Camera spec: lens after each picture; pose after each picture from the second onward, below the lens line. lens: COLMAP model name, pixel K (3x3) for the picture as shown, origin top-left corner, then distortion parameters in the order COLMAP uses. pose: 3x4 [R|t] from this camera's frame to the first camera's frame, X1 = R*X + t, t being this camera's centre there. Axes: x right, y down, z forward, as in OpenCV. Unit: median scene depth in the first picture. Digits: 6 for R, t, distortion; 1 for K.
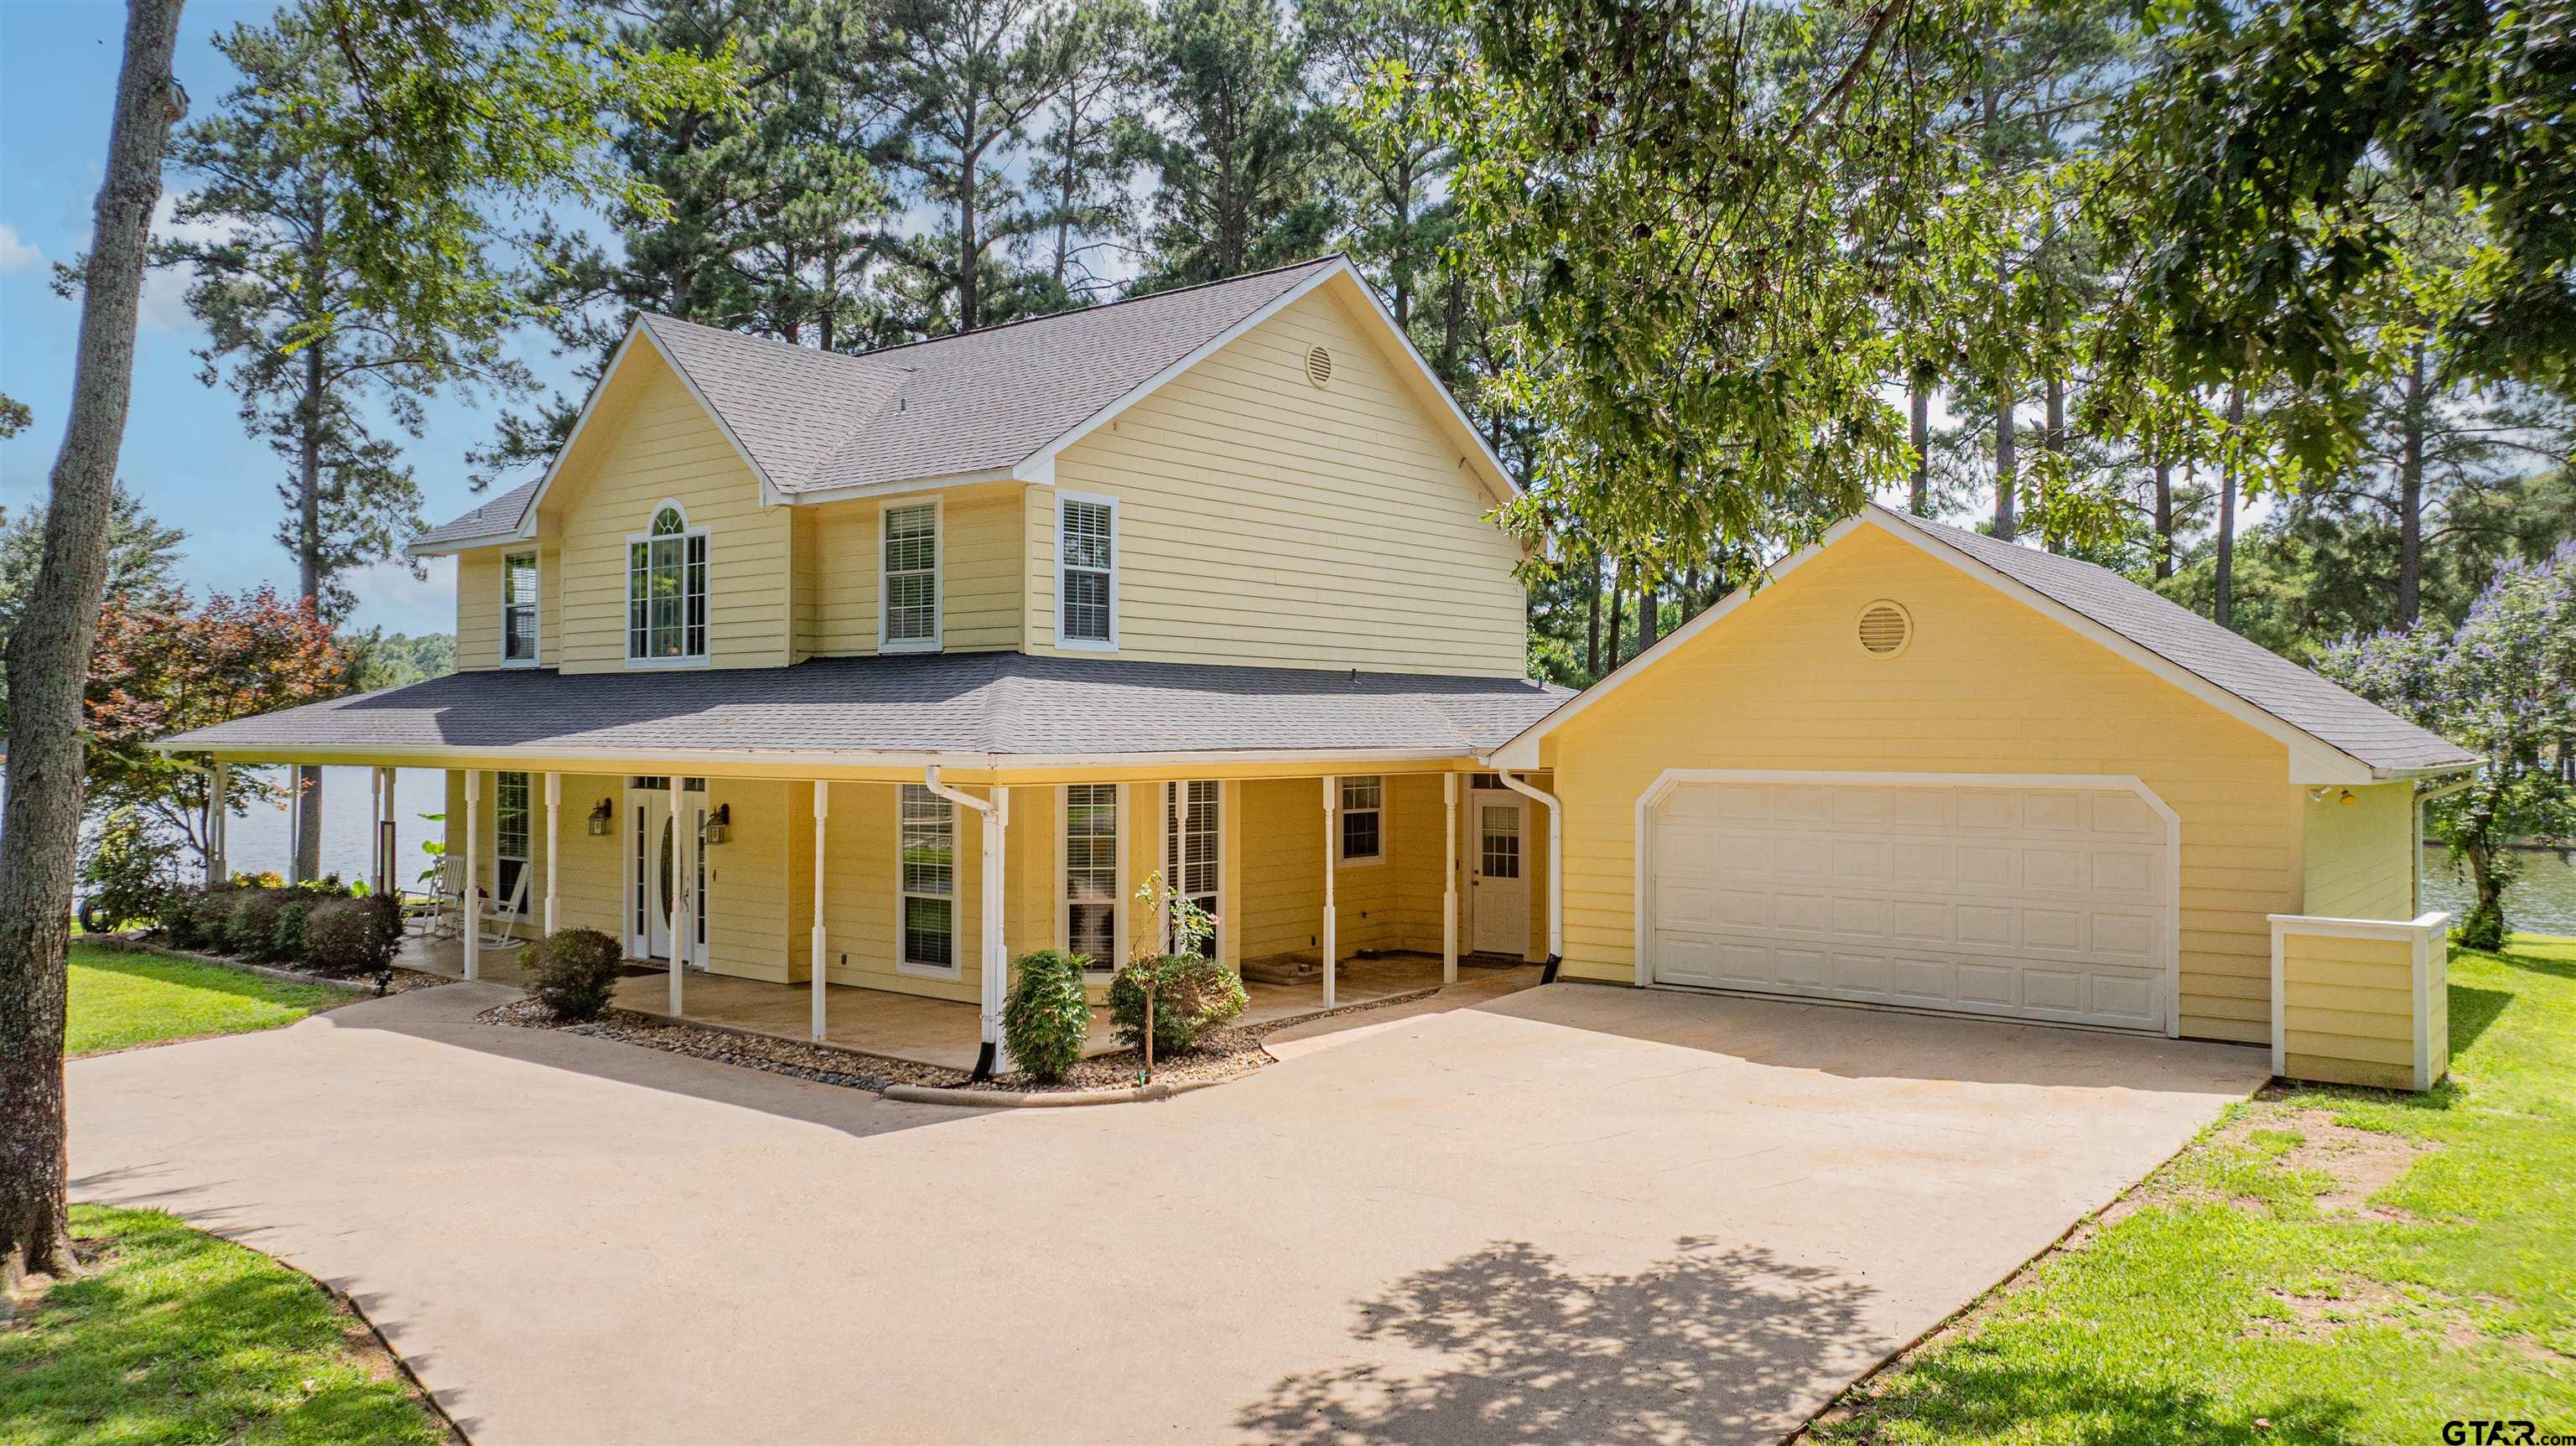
lens RADIAL K [[1813.7, 0, 1291.5], [0, 1813.7, 732.8], [0, 0, 1]] dist [0.003211, 0.005271]
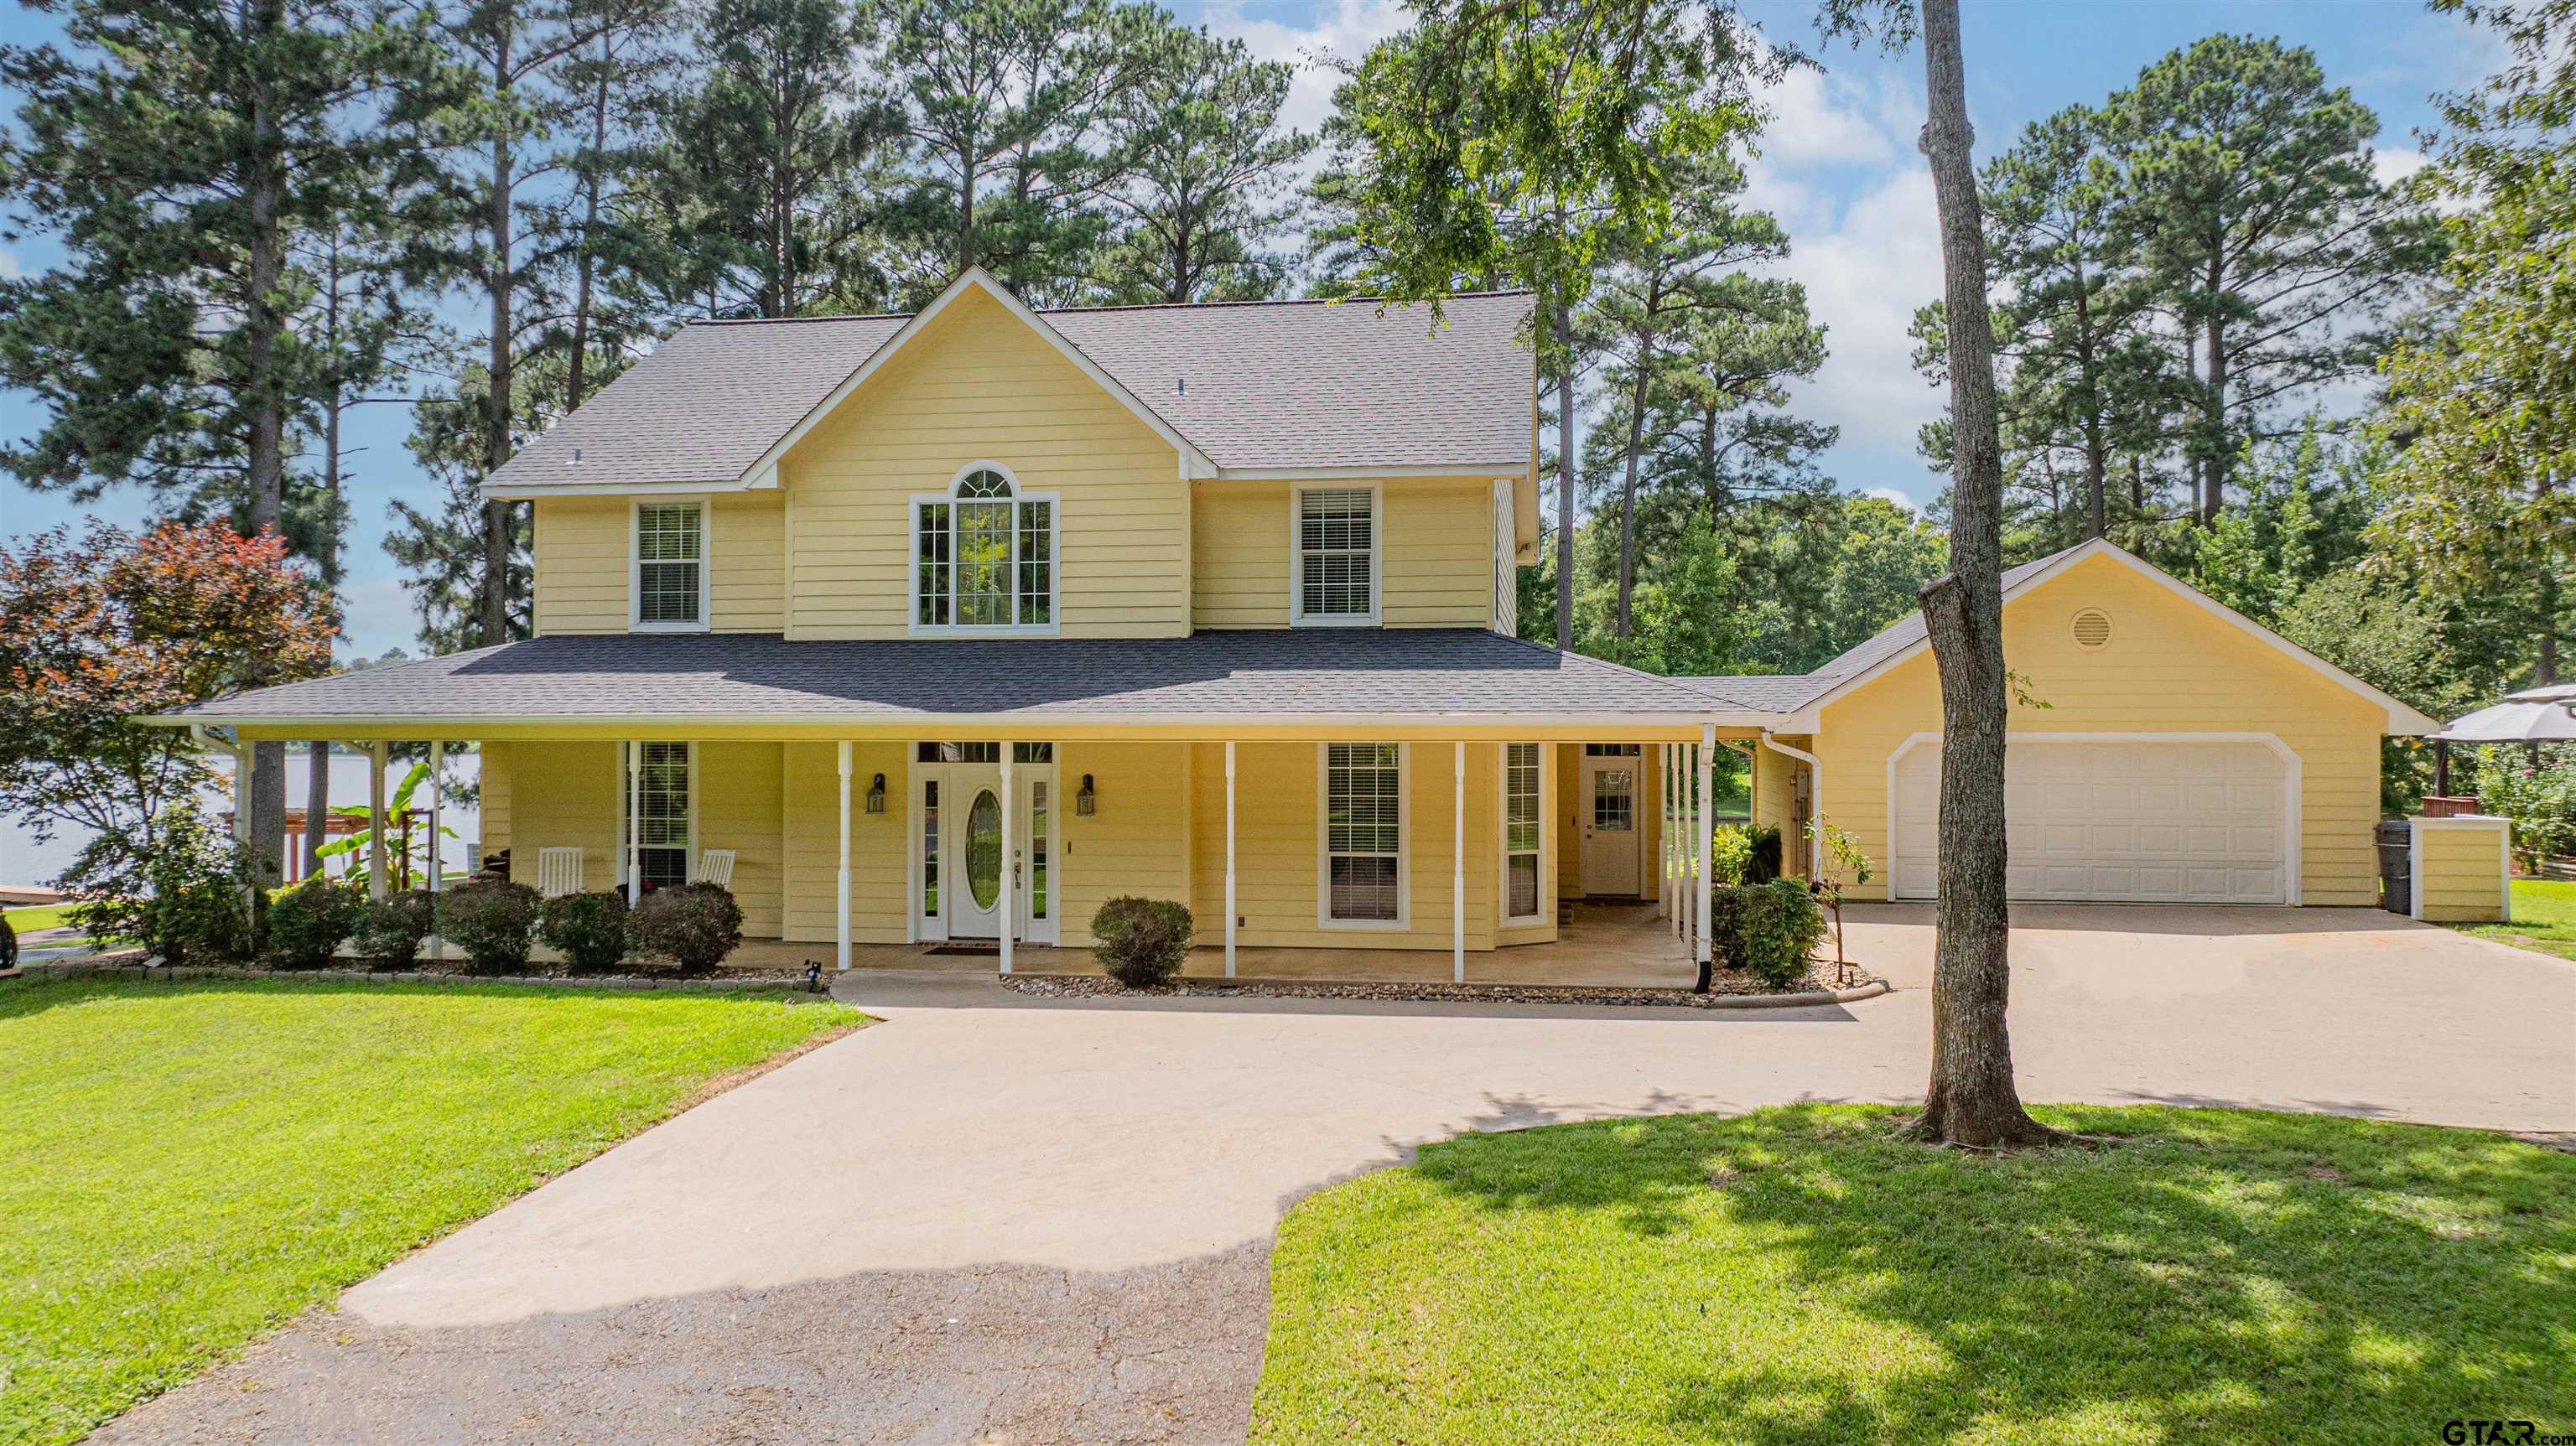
lens RADIAL K [[1813.7, 0, 1296.5], [0, 1813.7, 737.5], [0, 0, 1]] dist [0.003211, 0.005271]
pose [[0.857969, -0.002786, 0.513693, -0.711136], [0.000475, 0.999989, 0.004629, 0.014142], [-0.513701, -0.003728, 0.857961, 0.090764]]
